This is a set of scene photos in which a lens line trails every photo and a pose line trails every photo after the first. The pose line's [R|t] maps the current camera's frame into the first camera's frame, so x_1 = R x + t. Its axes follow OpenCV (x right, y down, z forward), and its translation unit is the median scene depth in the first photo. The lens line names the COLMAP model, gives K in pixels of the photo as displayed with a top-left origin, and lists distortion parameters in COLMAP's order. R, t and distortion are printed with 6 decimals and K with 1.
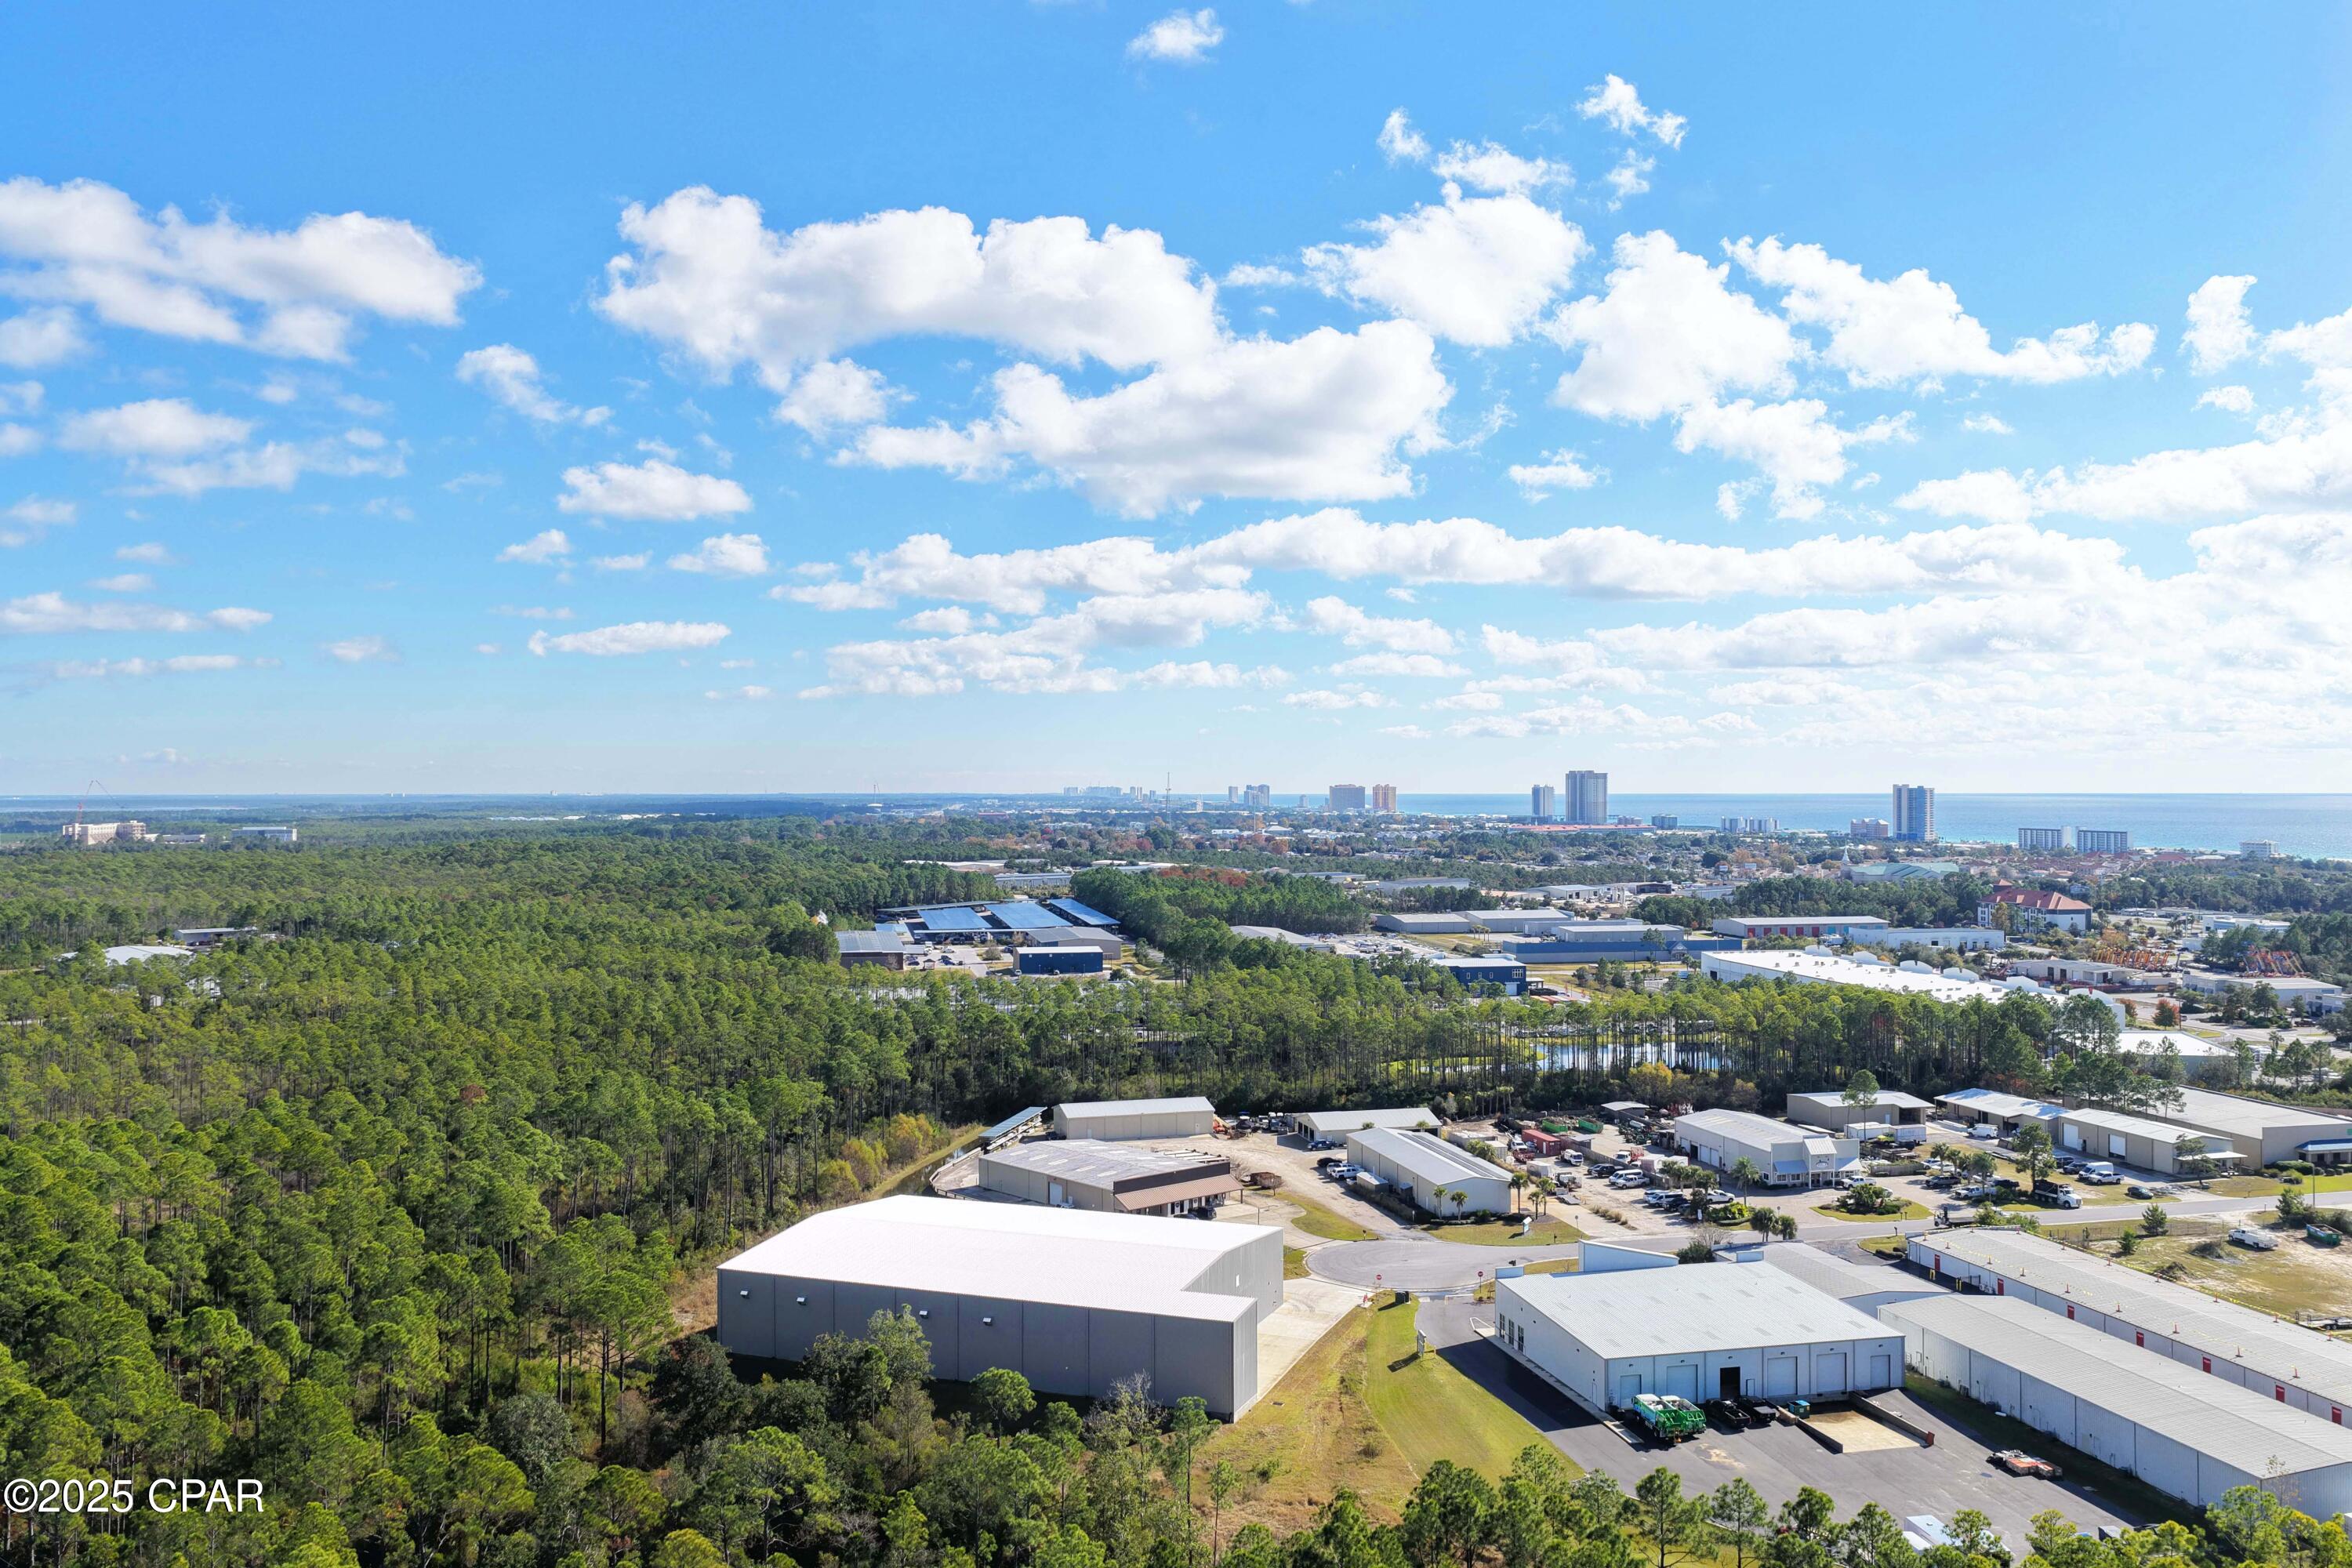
lens RADIAL K [[1928.0, 0, 1173.8], [0, 1928.0, 787.1], [0, 0, 1]] dist [-0.017479, 0.052280]
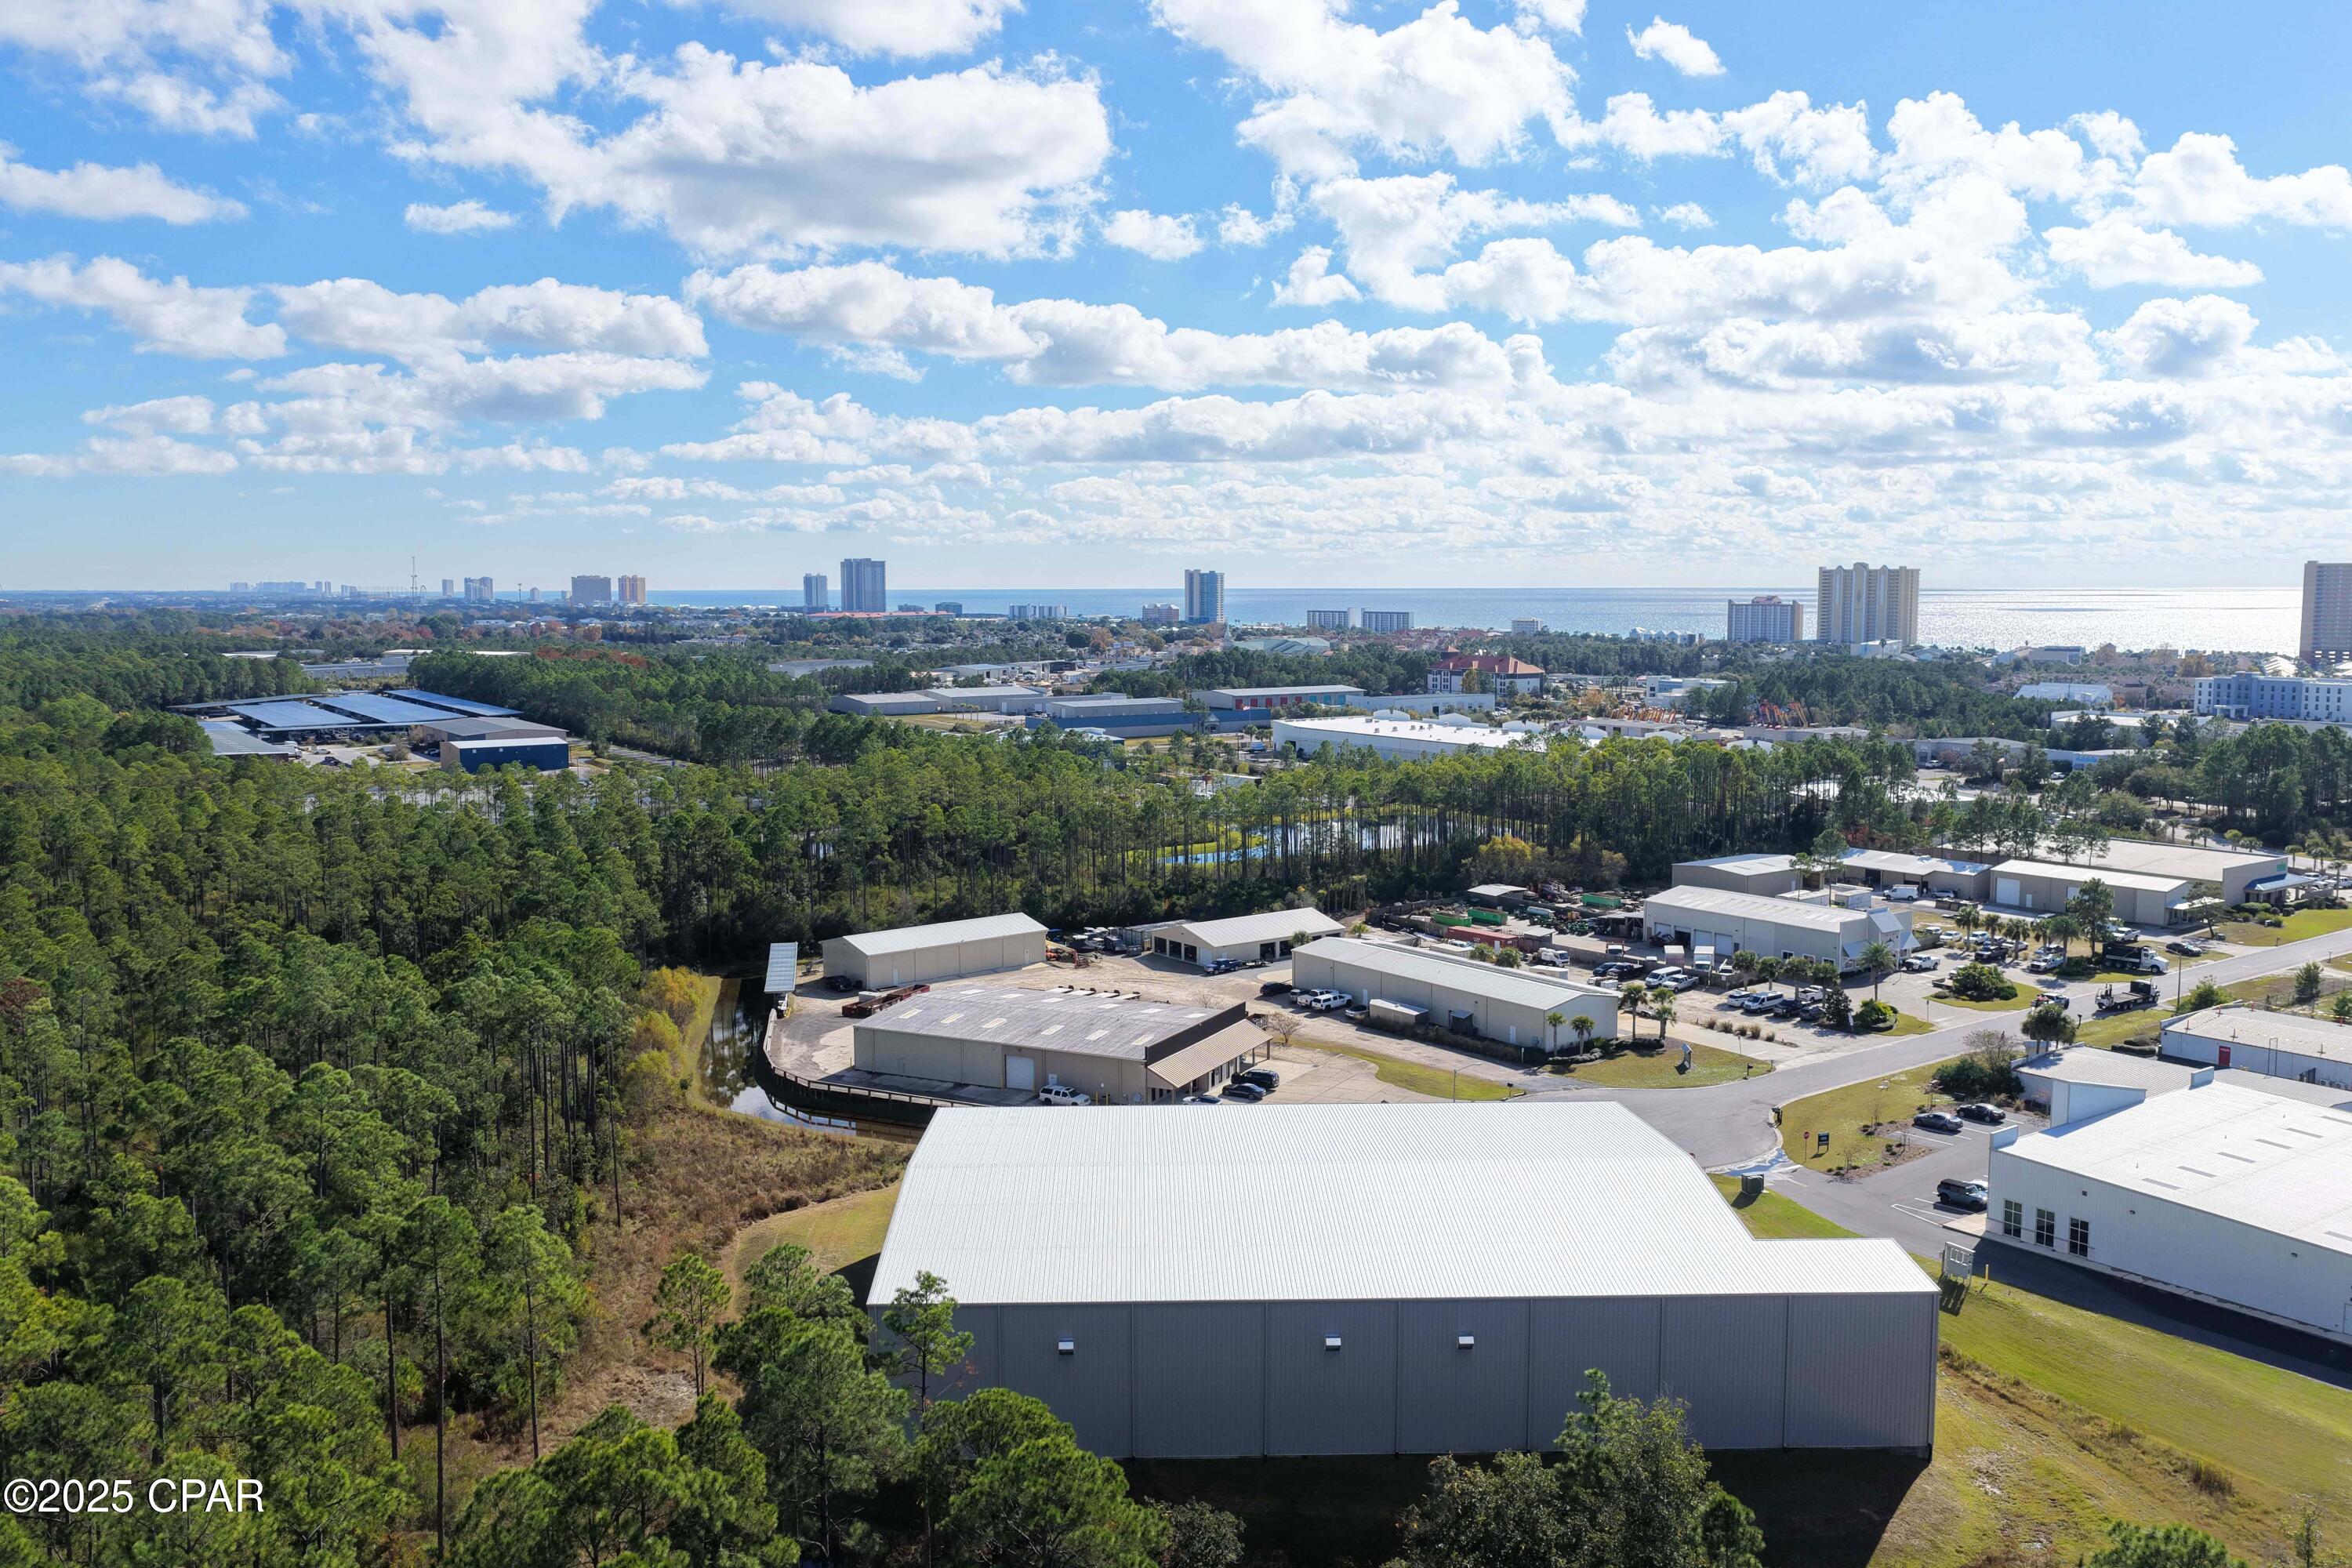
lens RADIAL K [[1928.0, 0, 1179.9], [0, 1928.0, 781.5], [0, 0, 1]] dist [-0.017479, 0.052280]
pose [[0.920607, -0.039856, 0.388452, -0.123623], [-0.000137, 0.994745, 0.102386, 0.020894], [-0.390491, -0.094311, 0.915763, 0.179528]]
